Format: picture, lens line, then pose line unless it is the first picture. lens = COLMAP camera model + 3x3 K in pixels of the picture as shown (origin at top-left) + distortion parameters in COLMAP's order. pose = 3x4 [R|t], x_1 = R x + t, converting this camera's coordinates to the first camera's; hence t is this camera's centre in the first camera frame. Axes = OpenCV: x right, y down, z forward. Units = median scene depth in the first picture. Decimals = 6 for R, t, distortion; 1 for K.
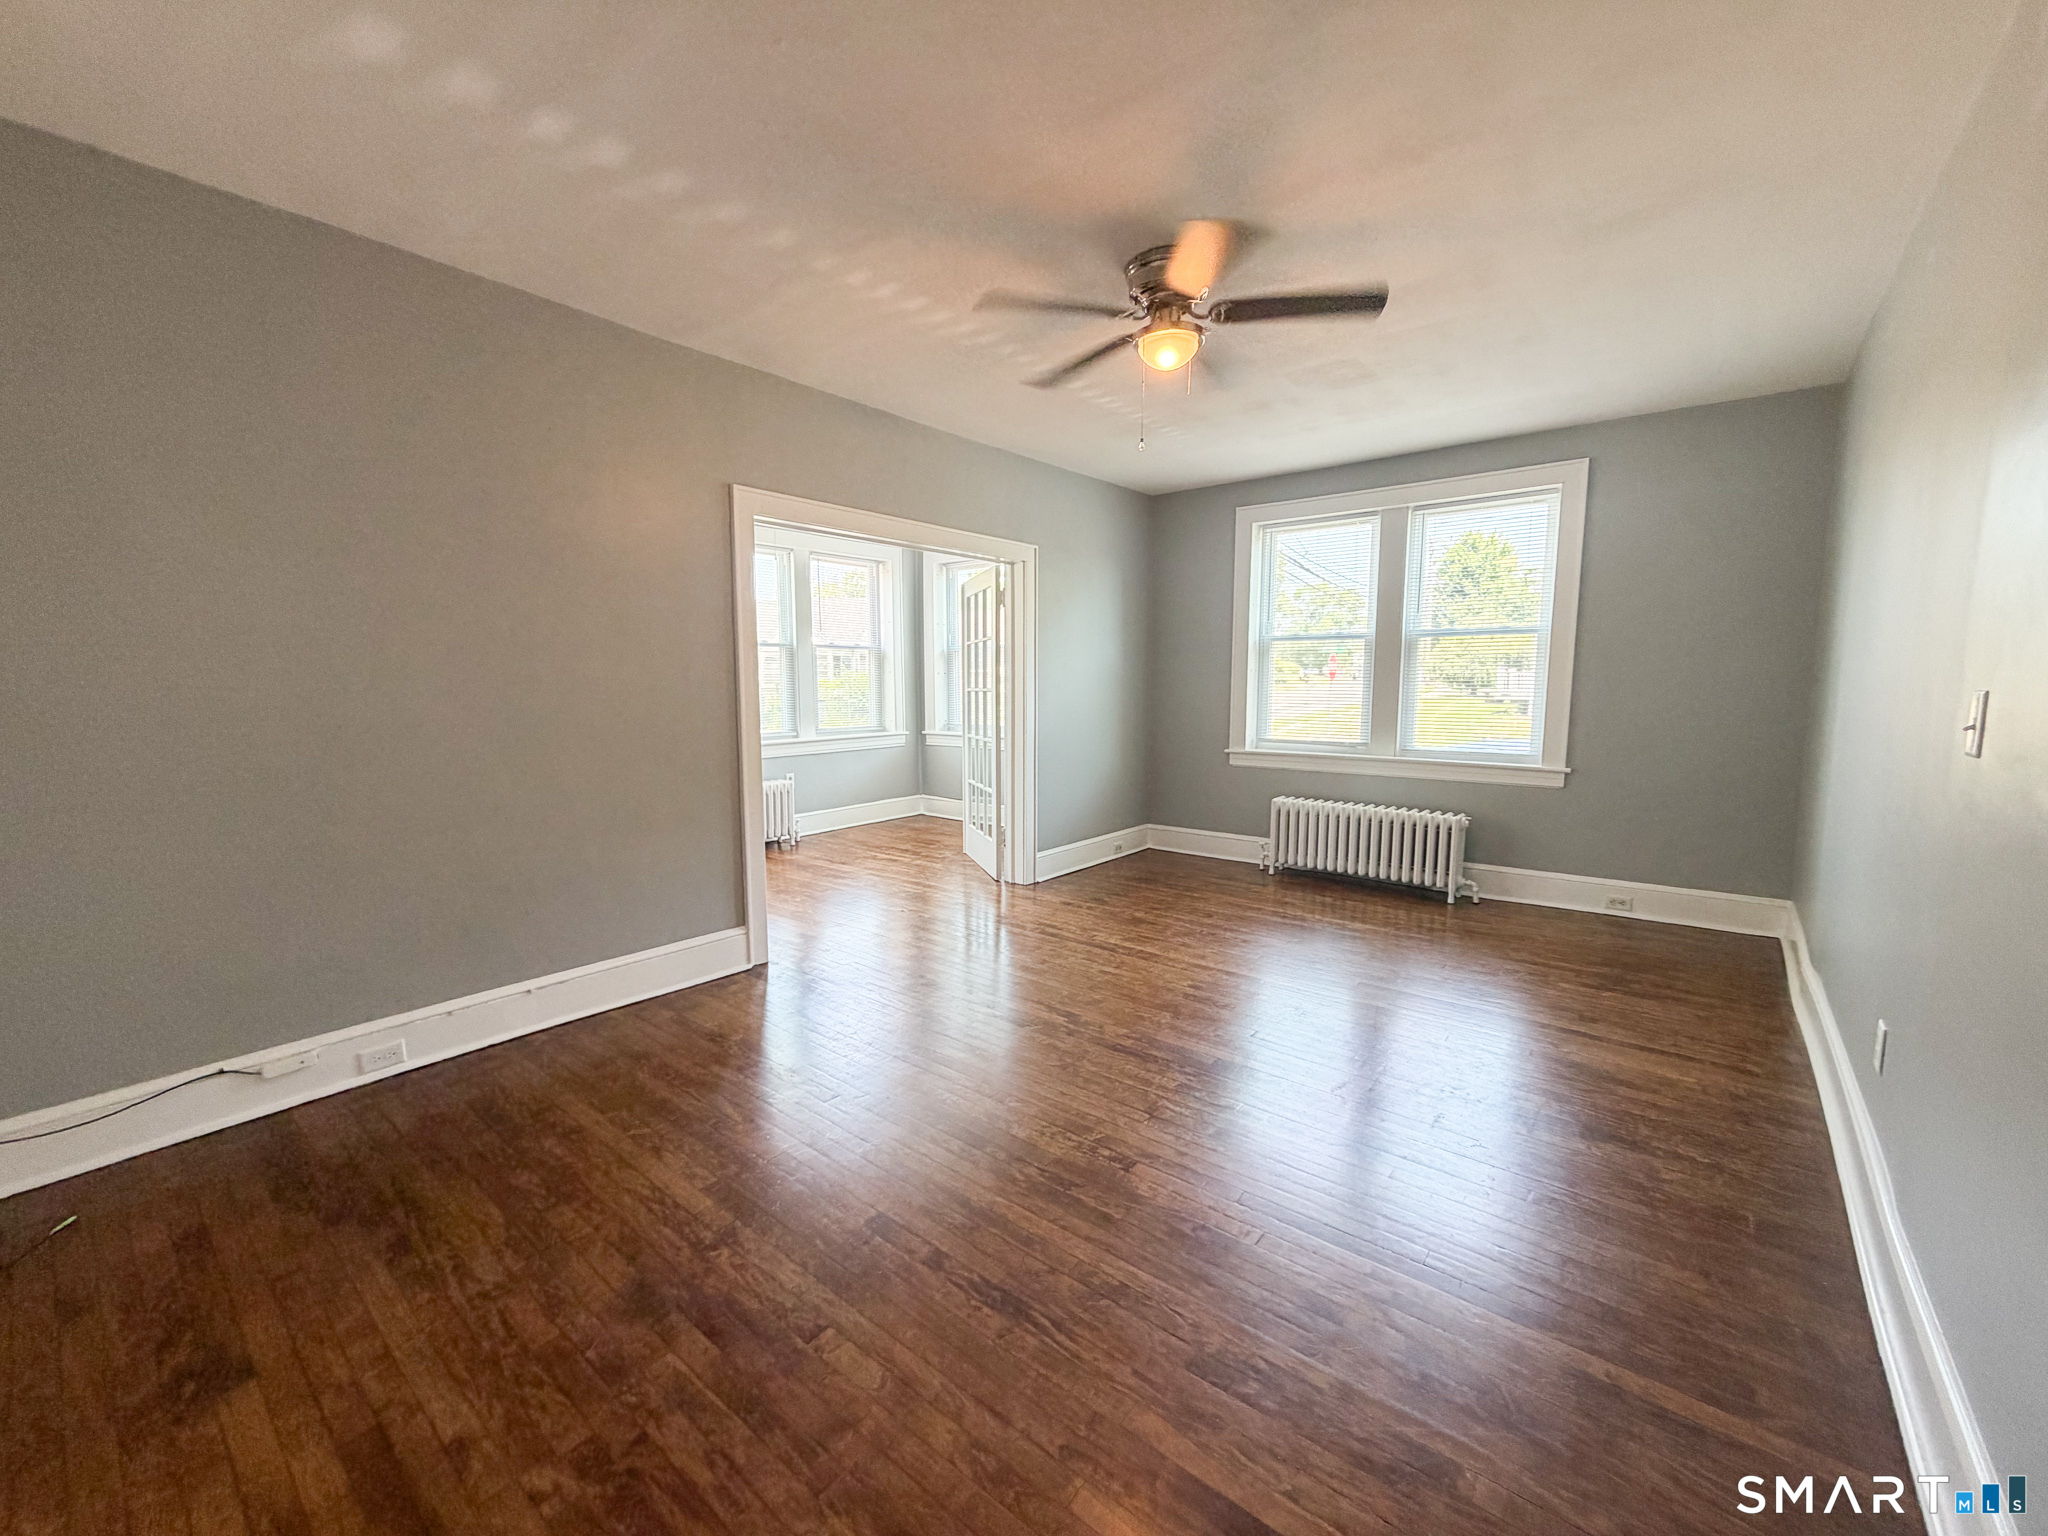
lens RADIAL K [[816.8, 0, 1033.1], [0, 816.8, 769.5], [0, 0, 1]] dist [0.001262, 0.000365]
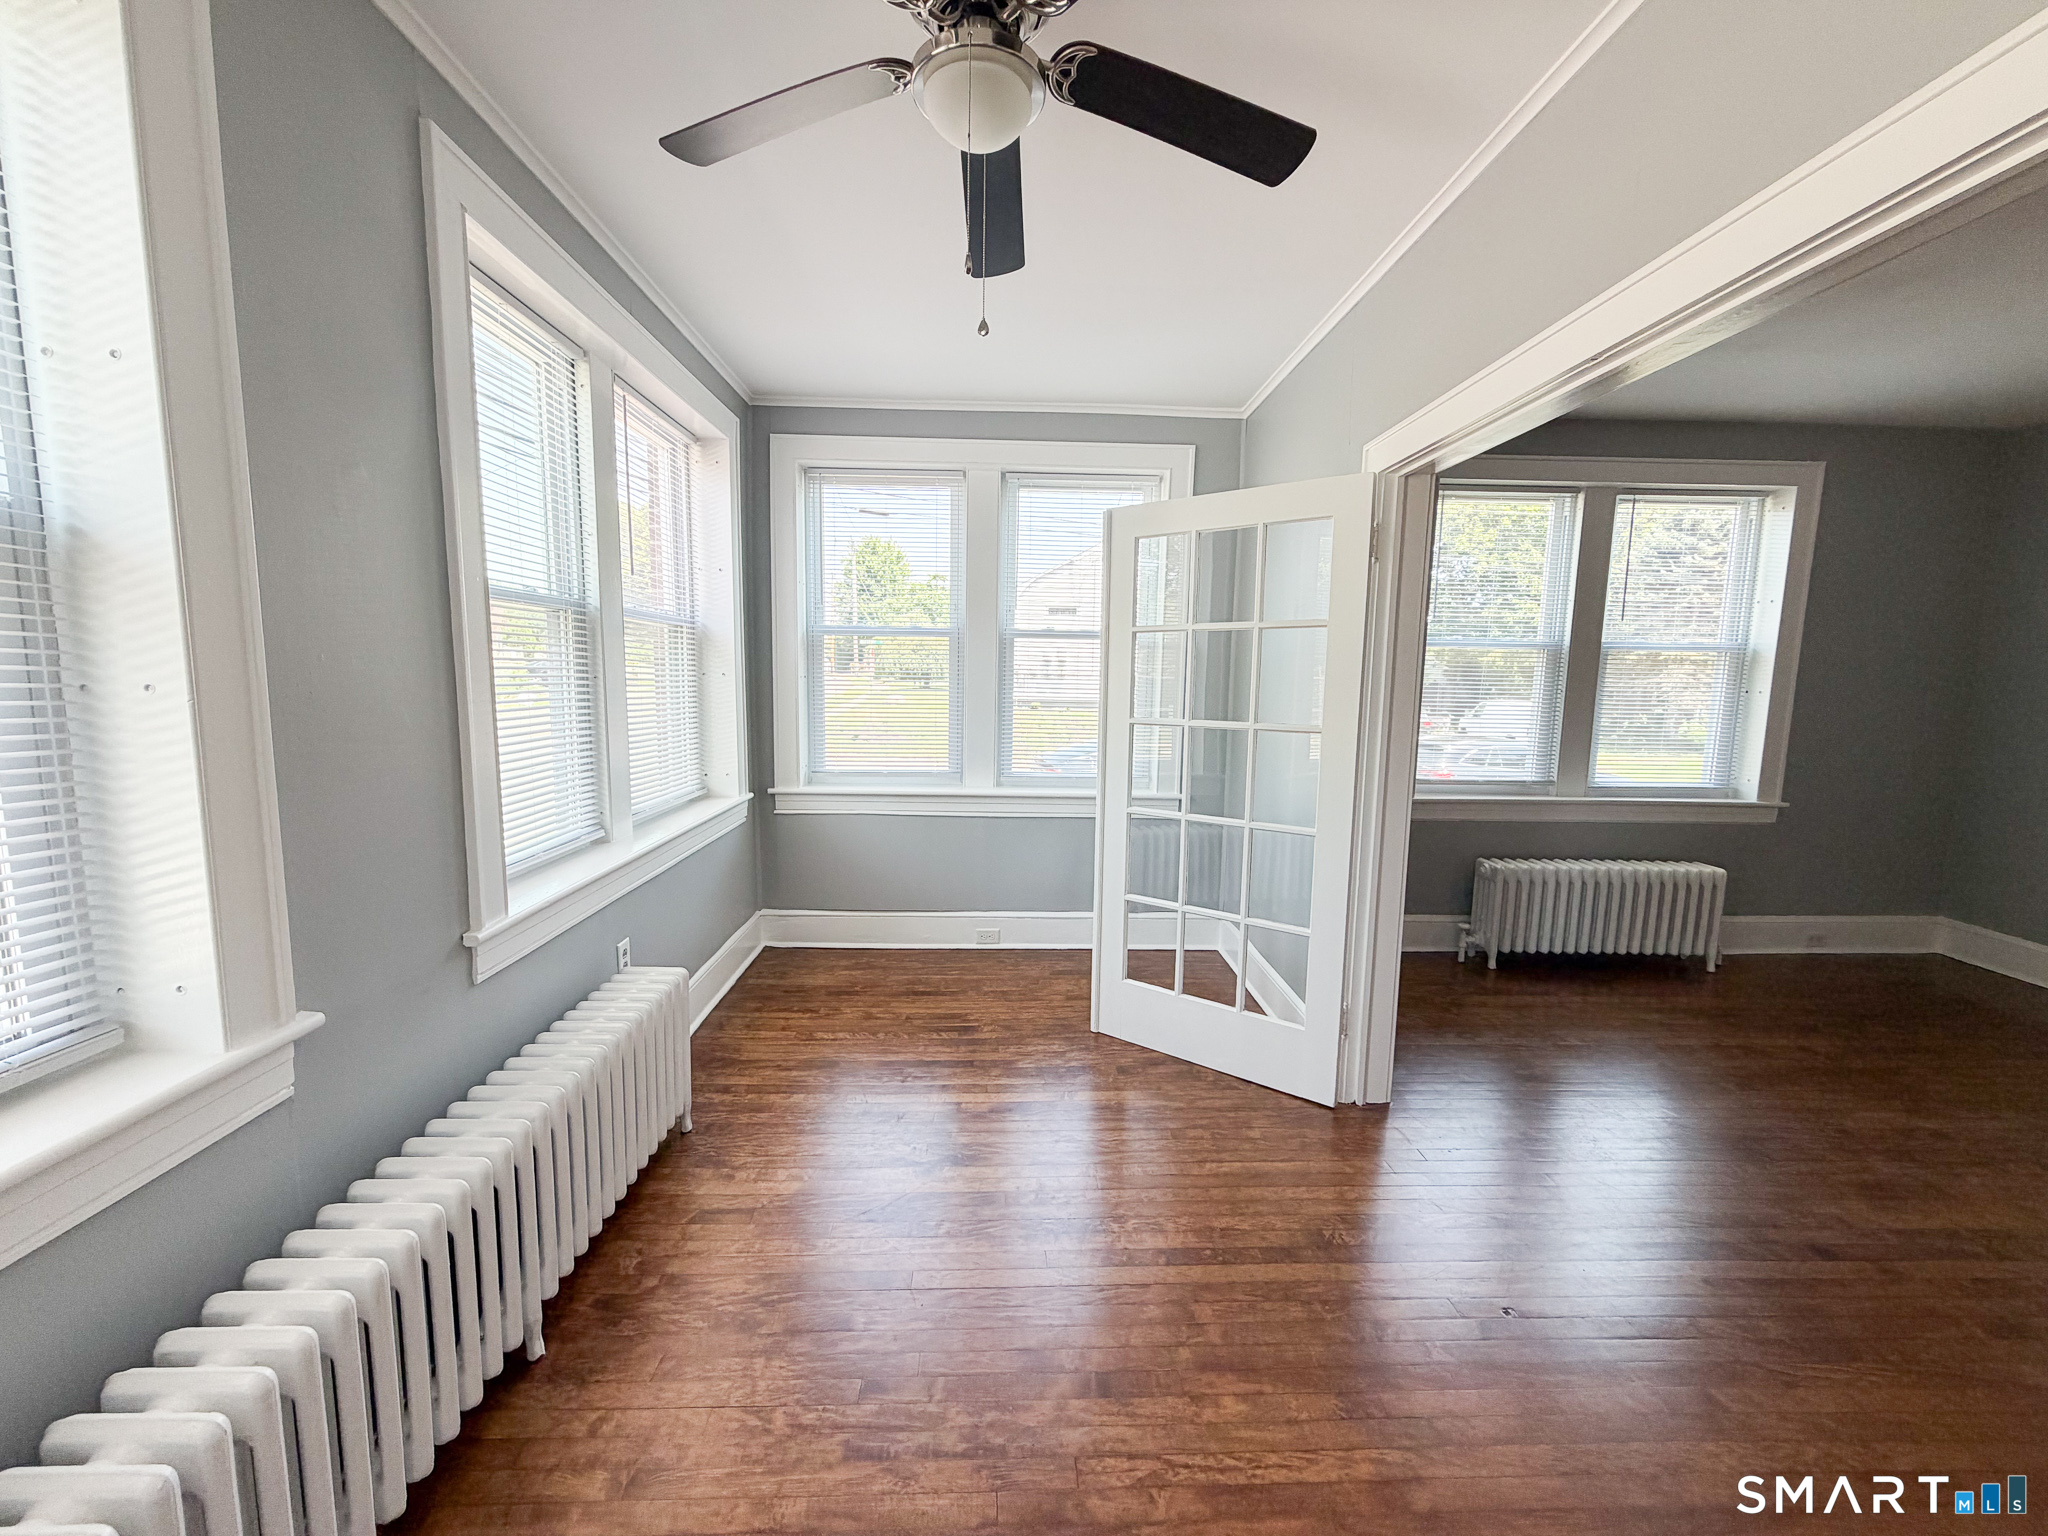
lens RADIAL K [[816.8, 0, 1032.0], [0, 816.8, 760.5], [0, 0, 1]] dist [0.001262, 0.000365]
pose [[0.756328, -0.054604, 0.651910, -0.521147], [0.053010, 0.998349, 0.022122, -0.101970], [-0.652042, 0.017826, 0.757974, 0.770973]]
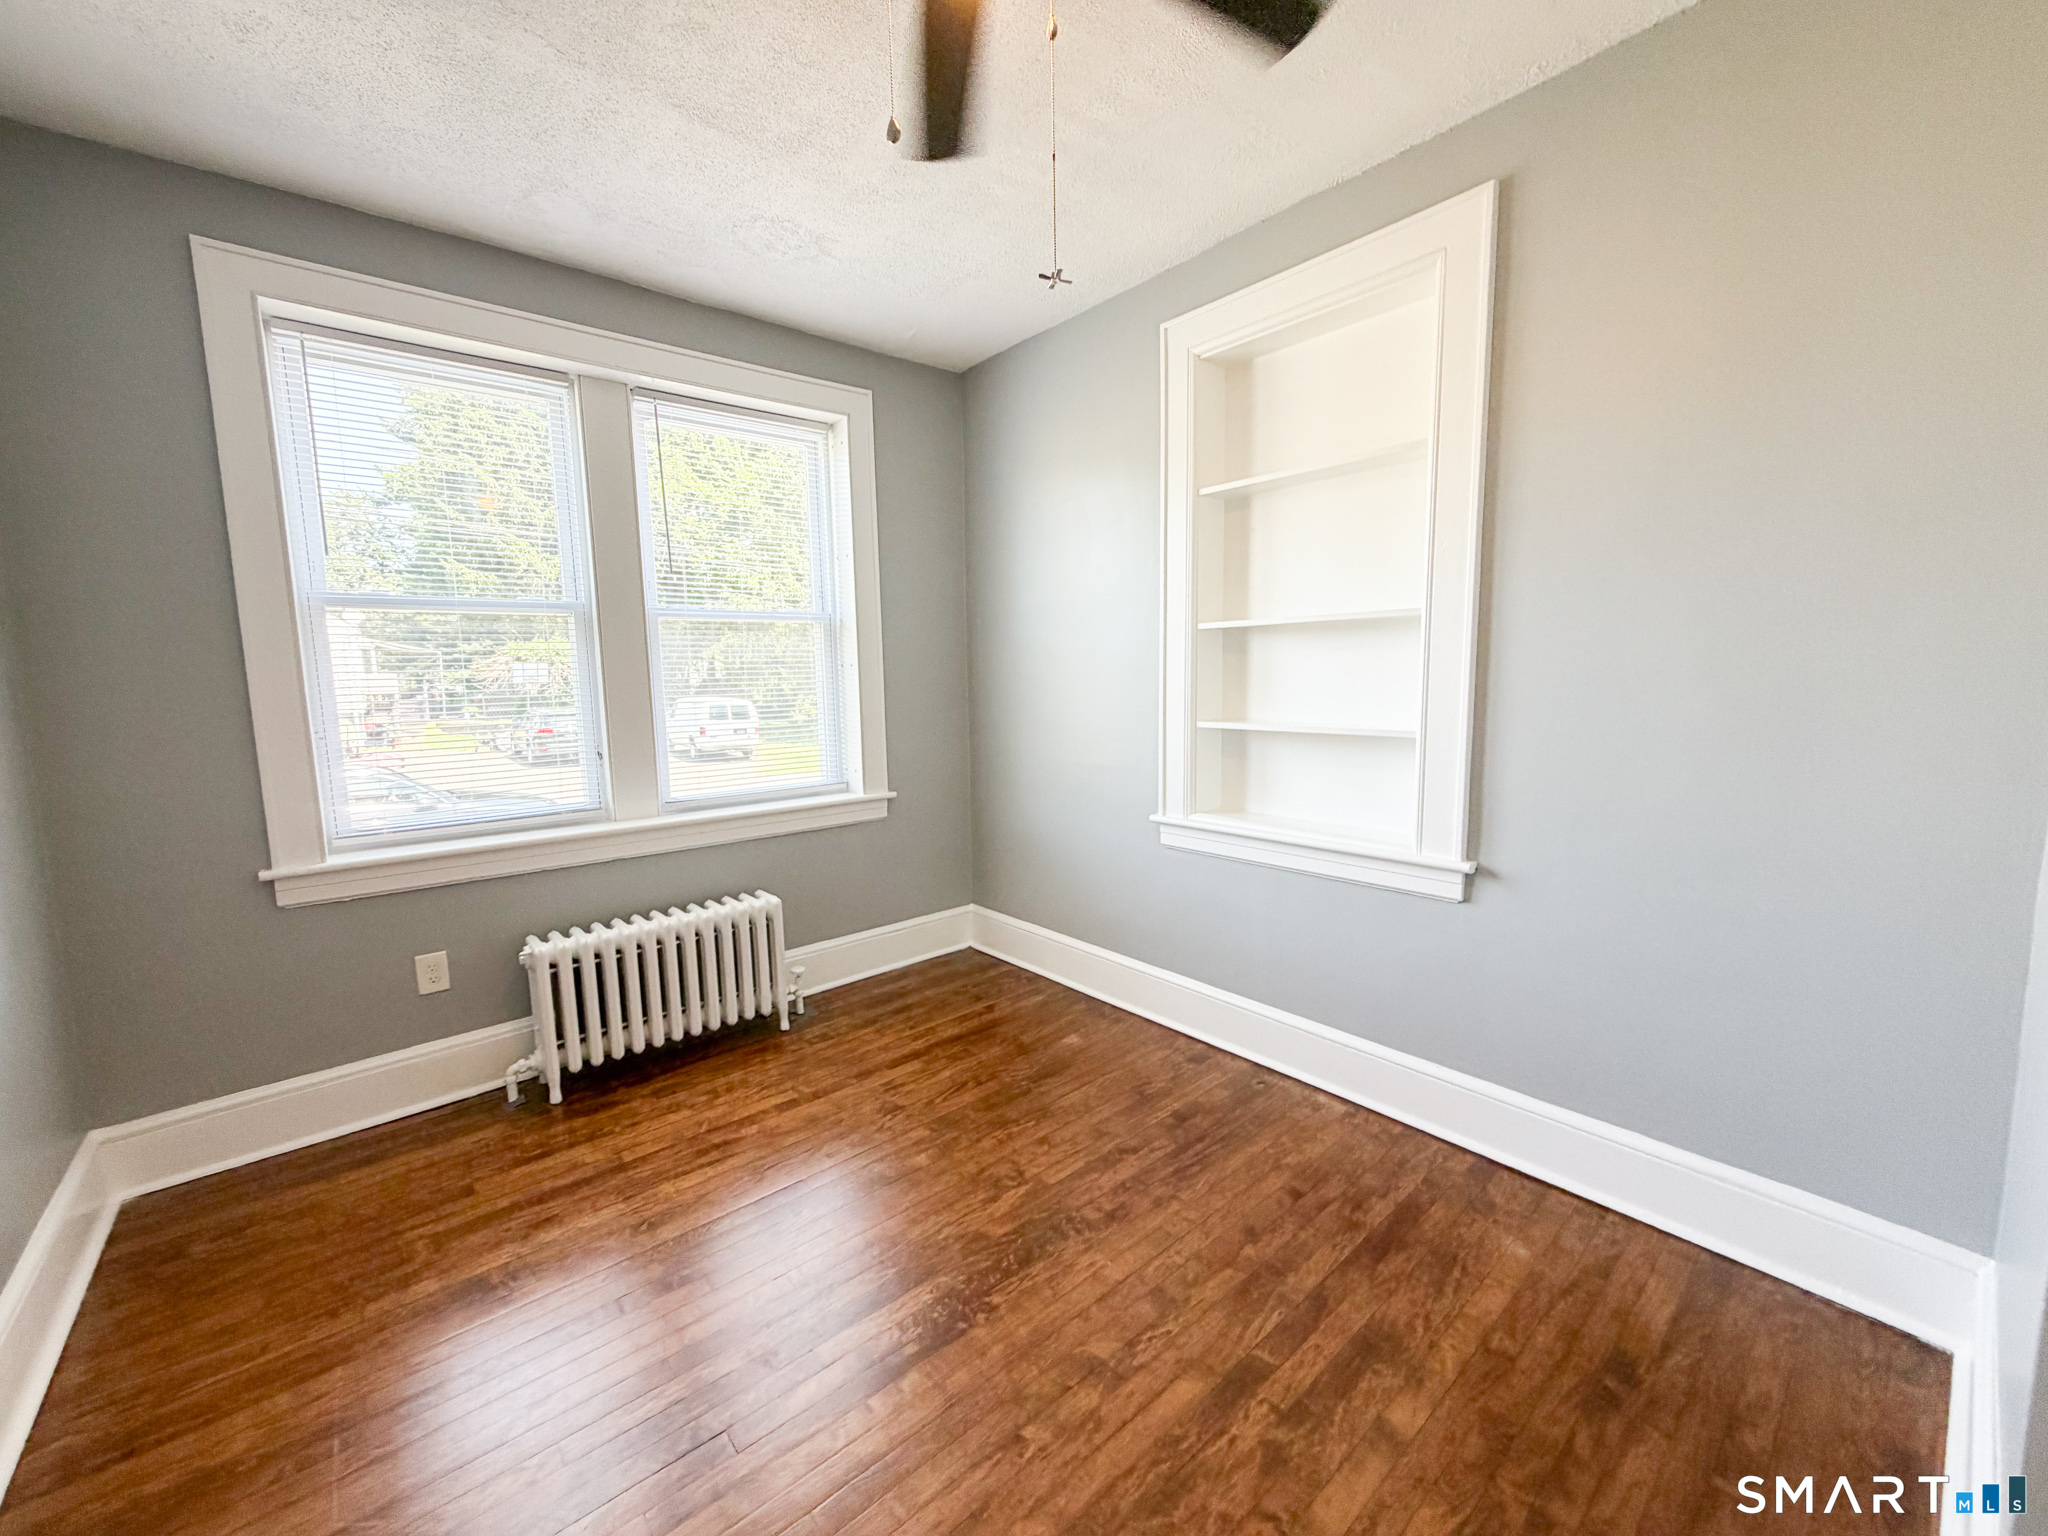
lens RADIAL K [[816.8, 0, 1025.7], [0, 816.8, 778.1], [0, 0, 1]] dist [0.001262, 0.000365]
pose [[0.186707, -0.093847, 0.977923, -0.077768], [0.161752, 0.984778, 0.063623, -0.039772], [-0.969008, 0.146302, 0.199045, 0.653268]]
